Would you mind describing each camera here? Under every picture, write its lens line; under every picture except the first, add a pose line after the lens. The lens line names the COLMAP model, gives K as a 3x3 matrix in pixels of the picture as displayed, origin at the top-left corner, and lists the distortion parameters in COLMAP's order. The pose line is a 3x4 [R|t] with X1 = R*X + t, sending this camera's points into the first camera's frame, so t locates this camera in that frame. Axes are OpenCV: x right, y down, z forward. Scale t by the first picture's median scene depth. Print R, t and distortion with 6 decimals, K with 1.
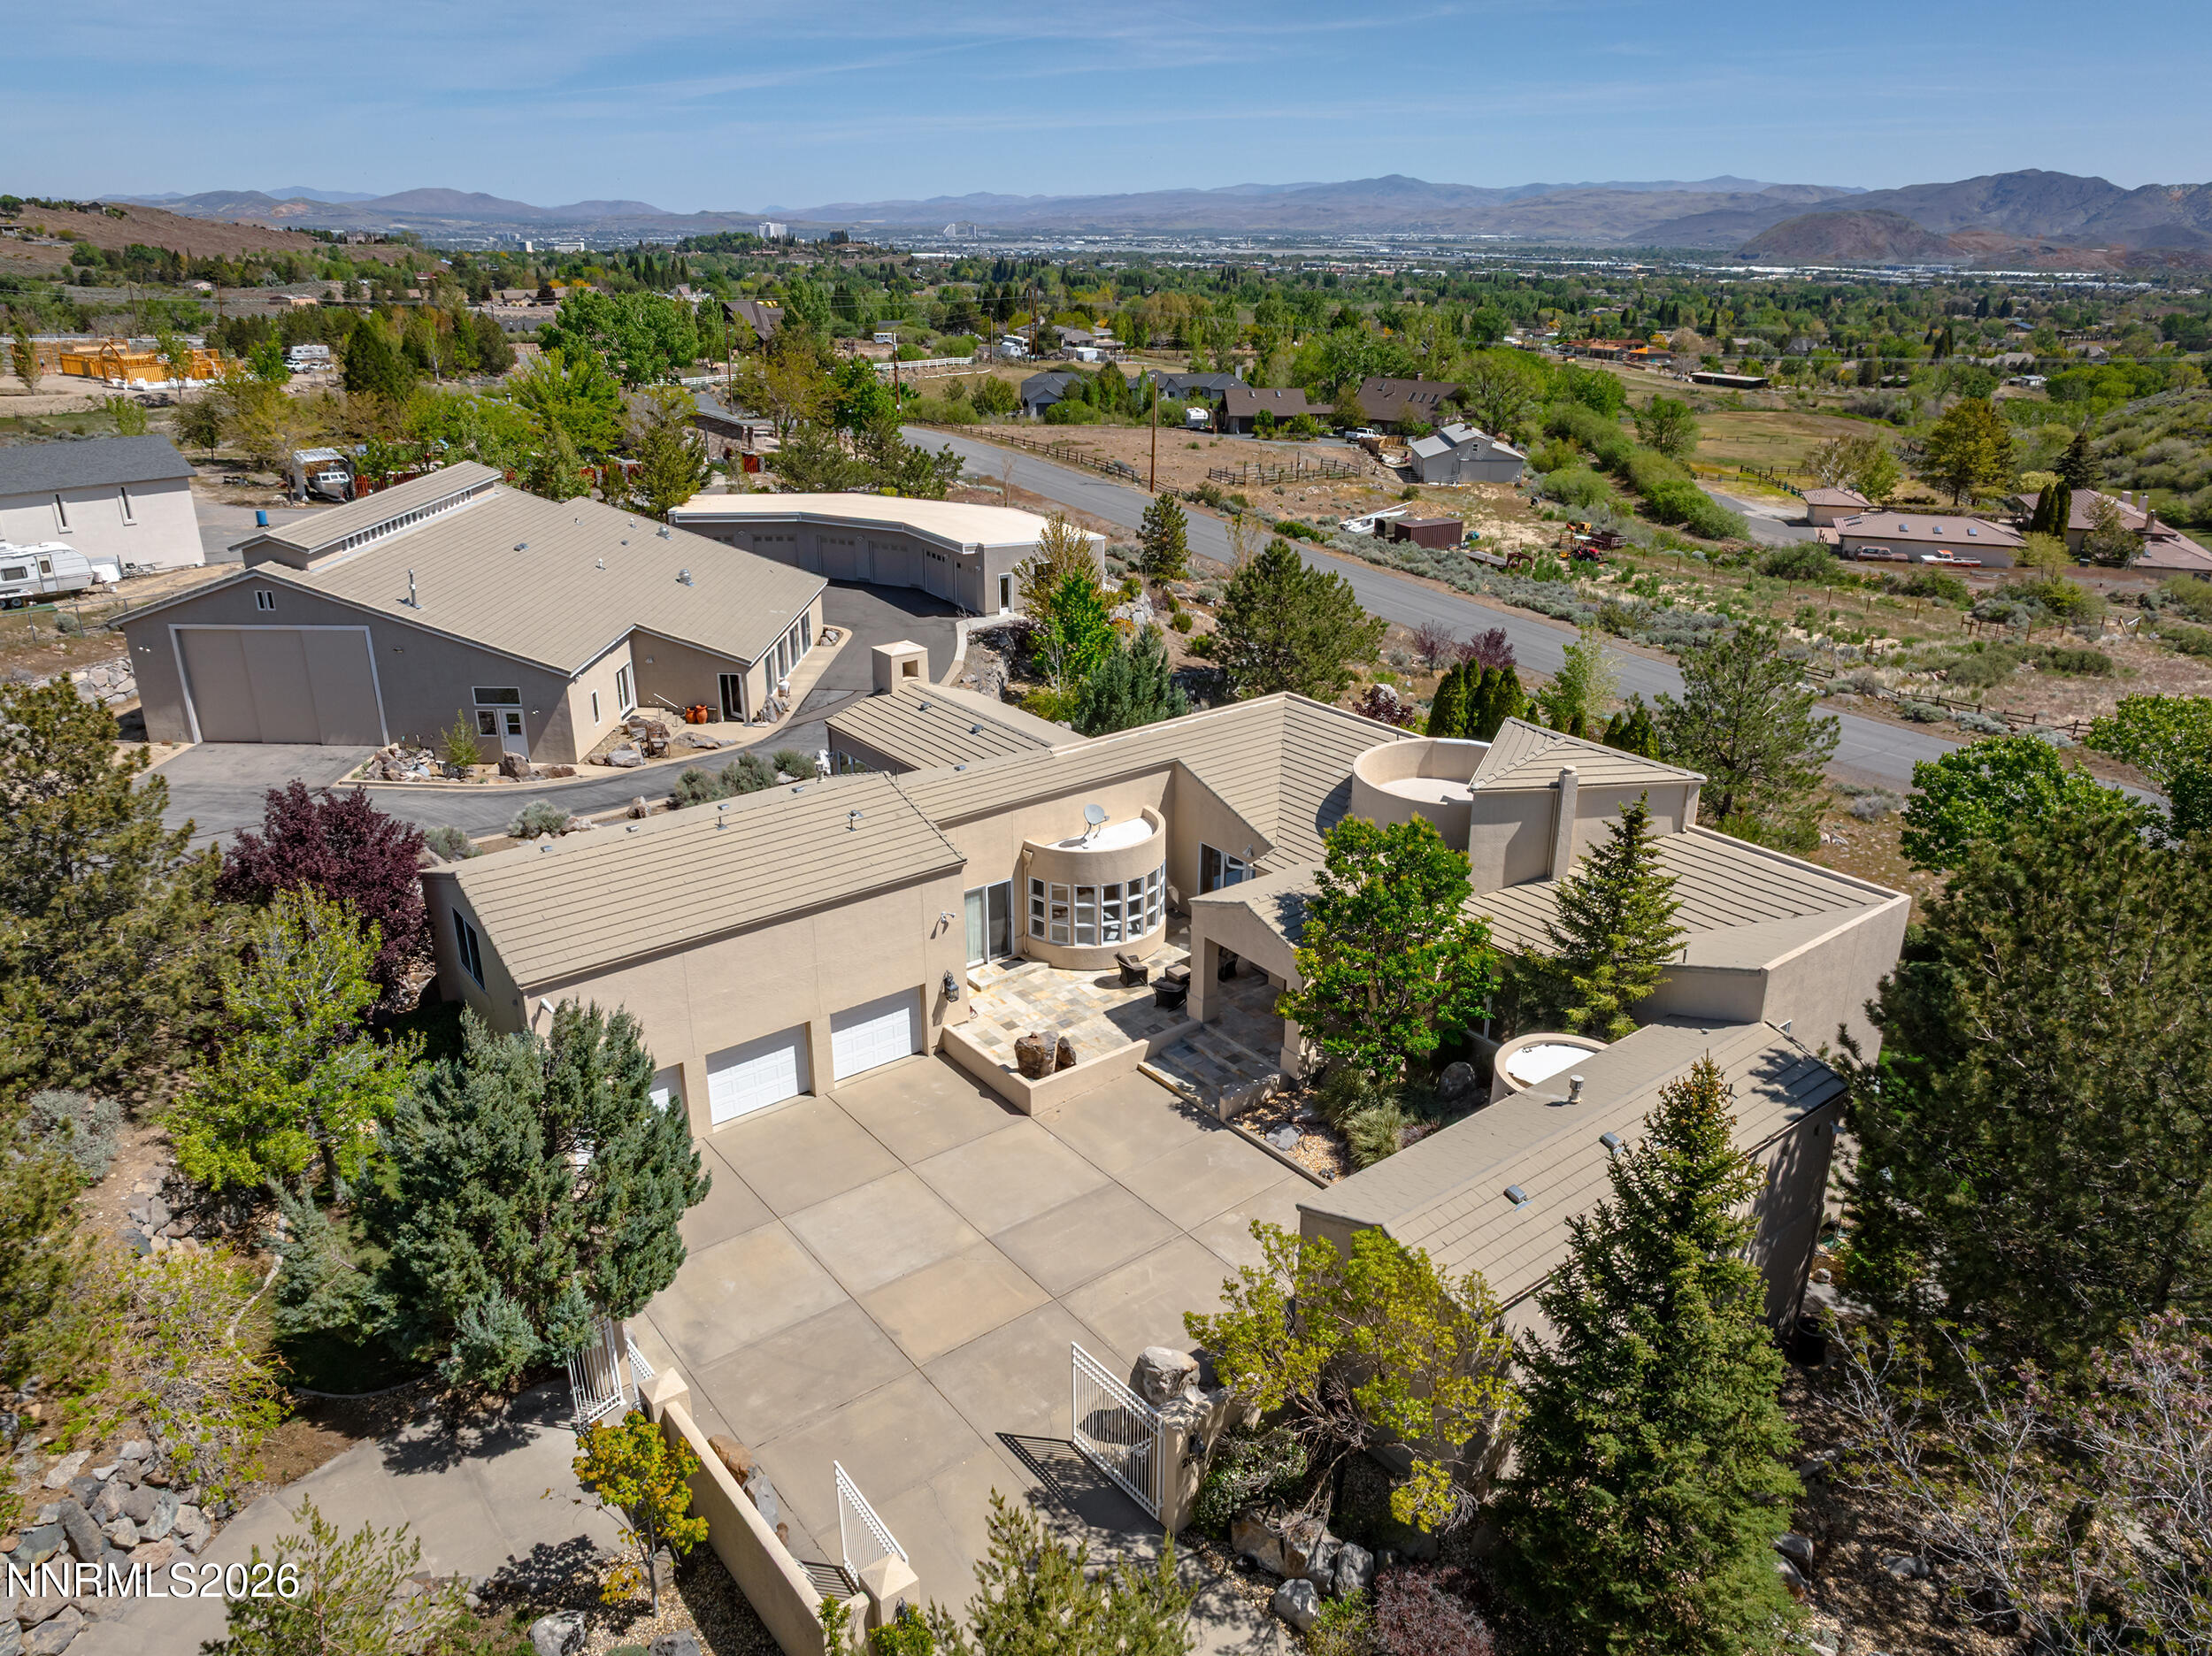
lens RADIAL K [[1544.6, 0, 1102.1], [0, 1544.6, 814.1], [0, 0, 1]] dist [-0.028890, 0.016439]
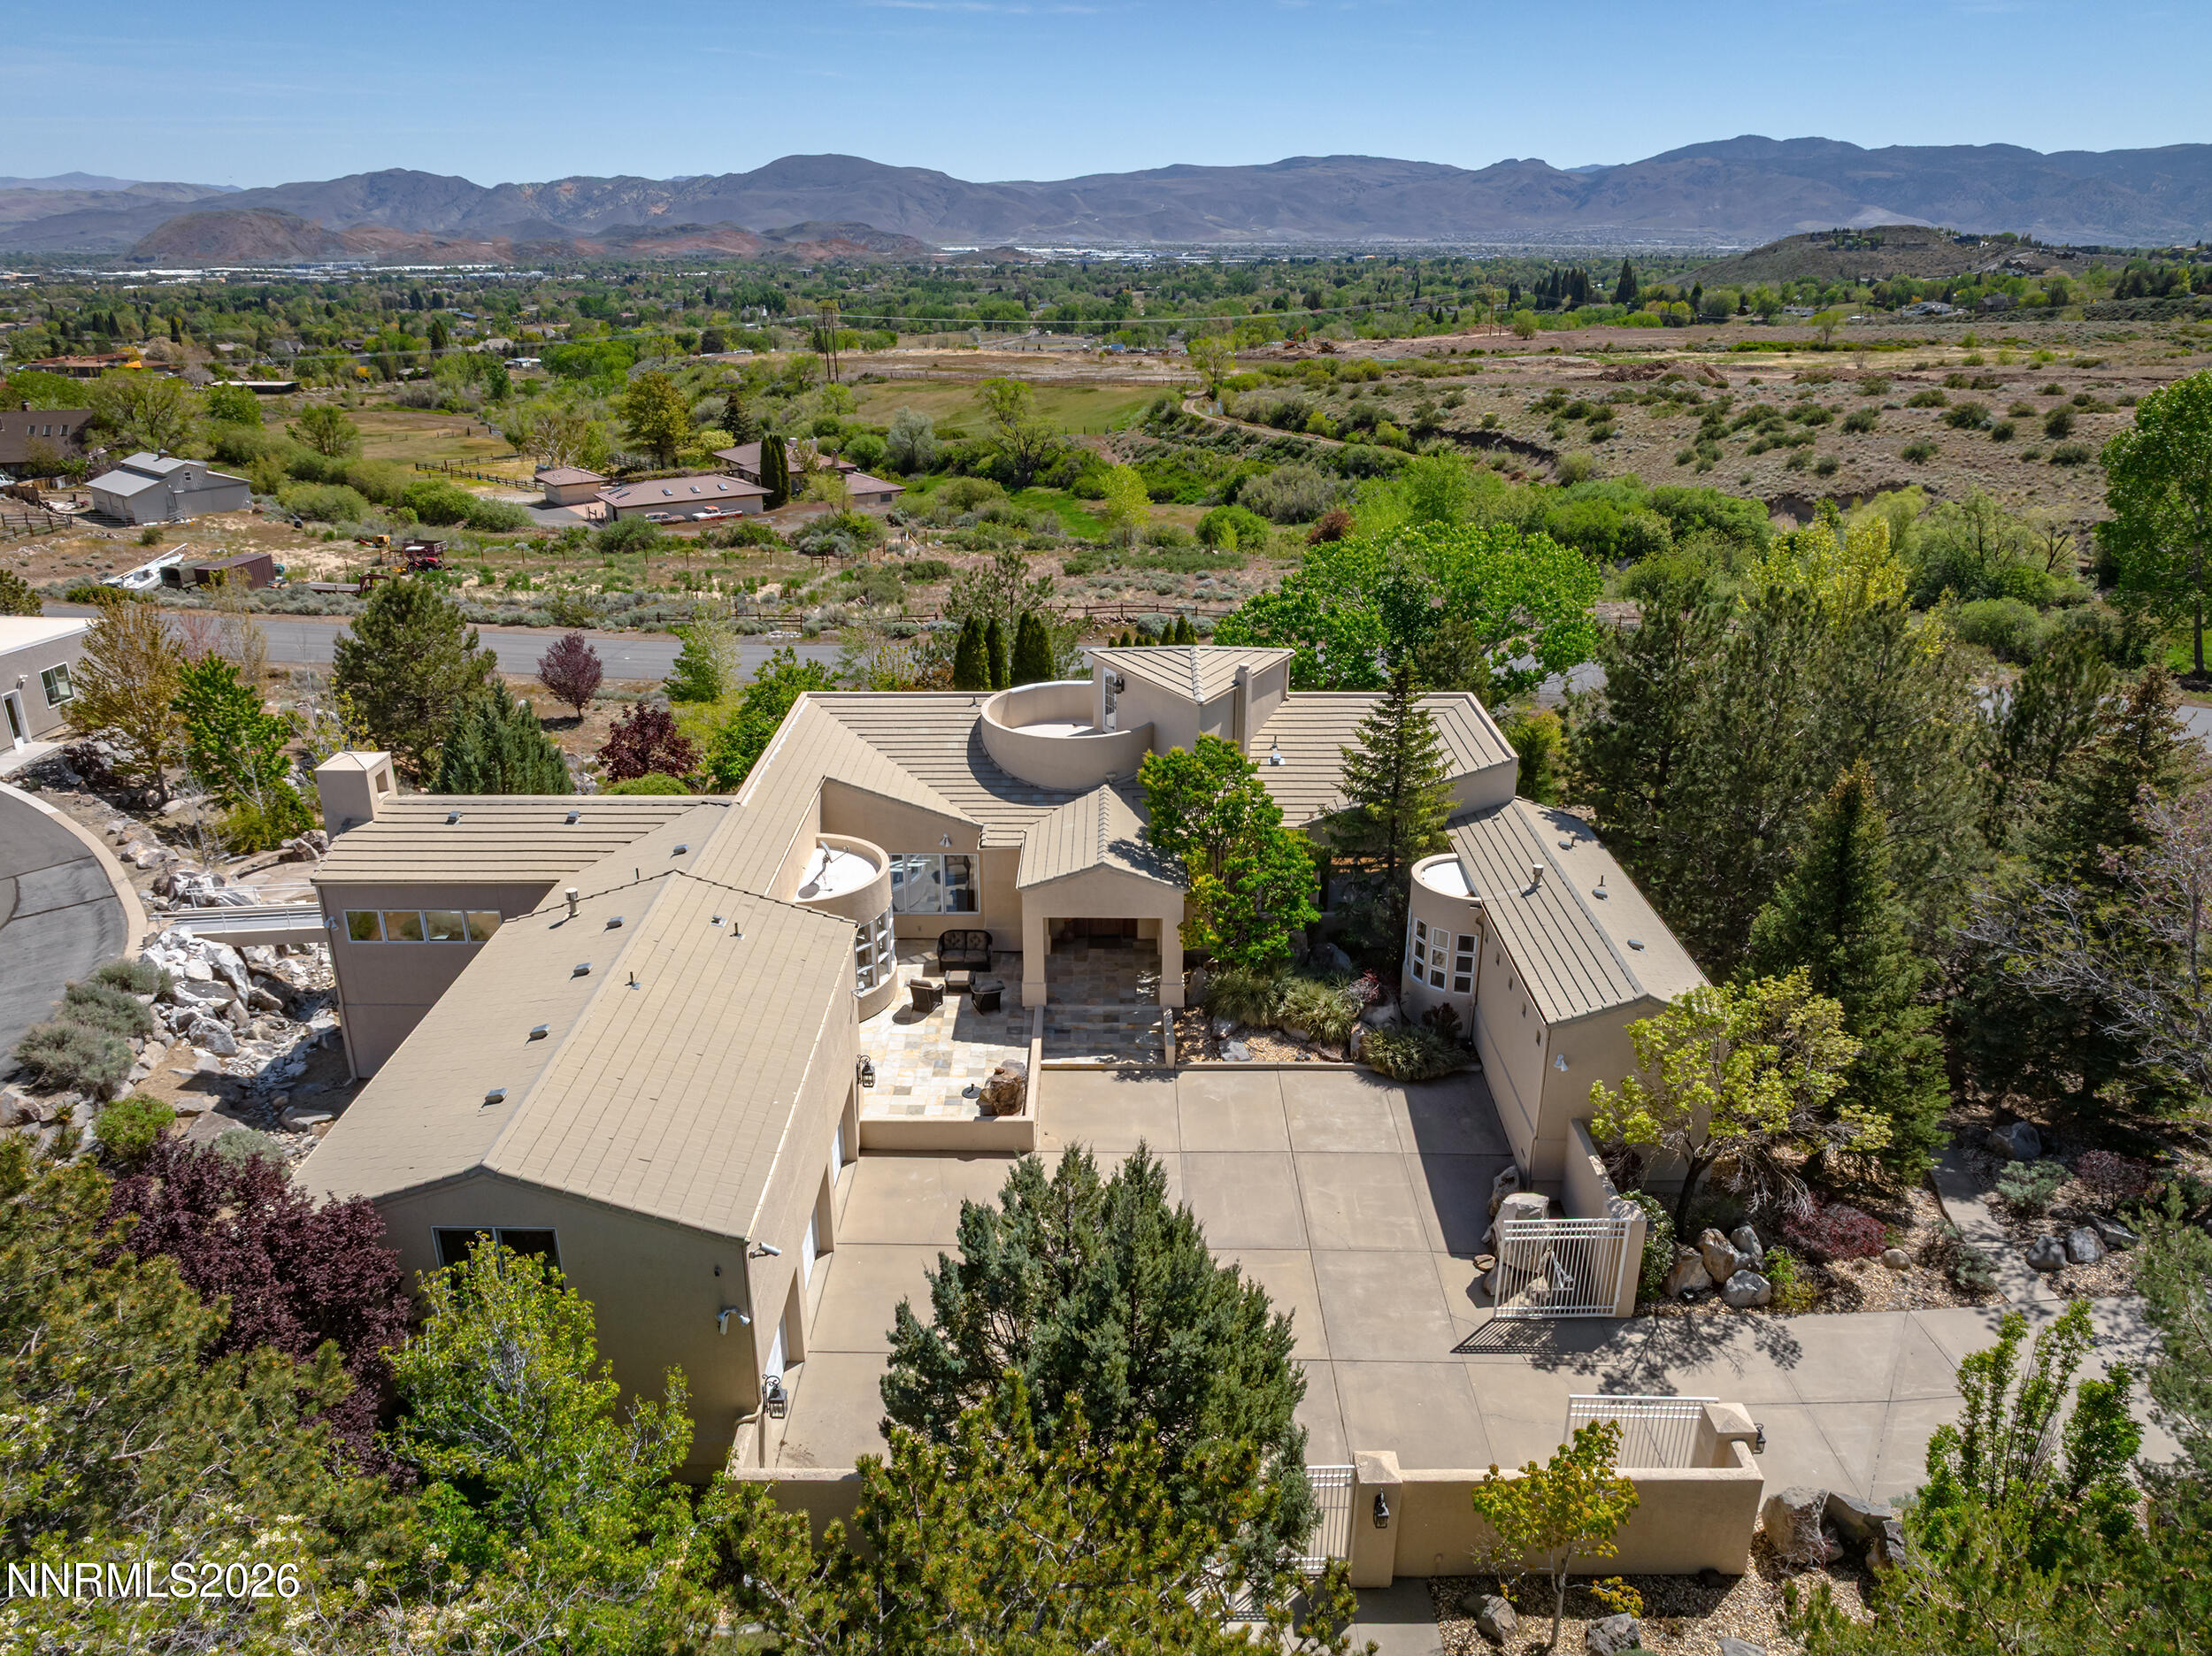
lens RADIAL K [[1544.6, 0, 1104.2], [0, 1544.6, 839.1], [0, 0, 1]] dist [-0.028890, 0.016439]
pose [[0.607846, -0.298298, 0.735895, -0.146819], [0.287100, 0.946620, 0.146573, -0.023664], [-0.740336, 0.122182, 0.661041, 0.077021]]
